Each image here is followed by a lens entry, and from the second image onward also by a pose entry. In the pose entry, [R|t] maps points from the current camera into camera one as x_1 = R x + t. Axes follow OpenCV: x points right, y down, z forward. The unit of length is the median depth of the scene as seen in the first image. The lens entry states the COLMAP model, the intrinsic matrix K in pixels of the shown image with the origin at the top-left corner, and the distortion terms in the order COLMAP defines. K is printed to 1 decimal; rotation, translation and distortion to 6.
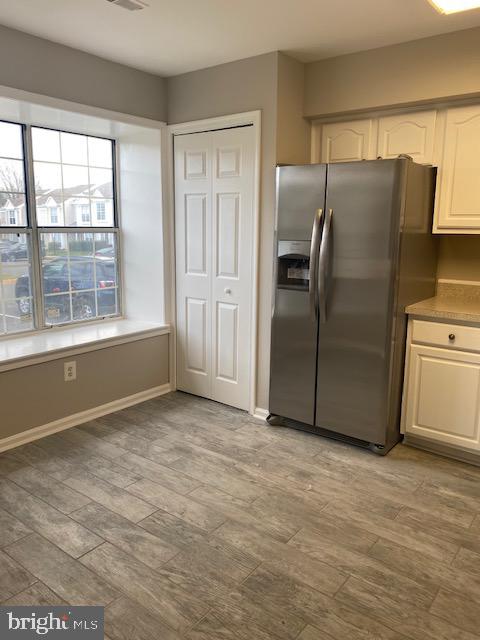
lens RADIAL K [[487.2, 0, 242.3], [0, 487.2, 318.0], [0, 0, 1]] dist [0.043012, -0.048922]
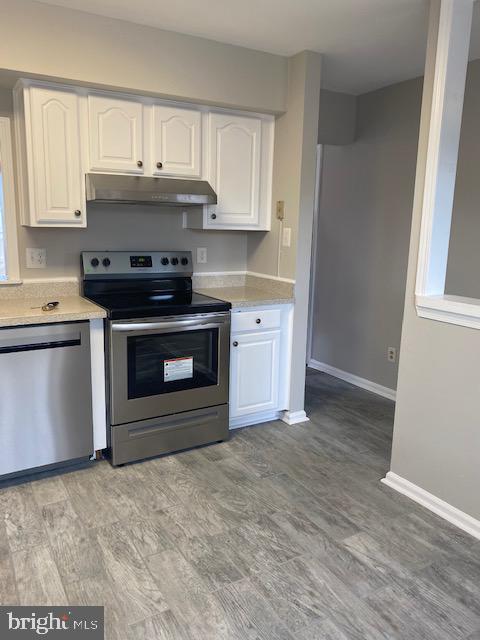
lens RADIAL K [[487.2, 0, 241.0], [0, 487.2, 321.5], [0, 0, 1]] dist [0.043012, -0.048922]
pose [[-0.928211, -0.105151, 0.356885, -0.298392], [0.035319, 0.929996, 0.365870, -0.322274], [-0.370373, 0.352210, -0.859519, 1.664437]]
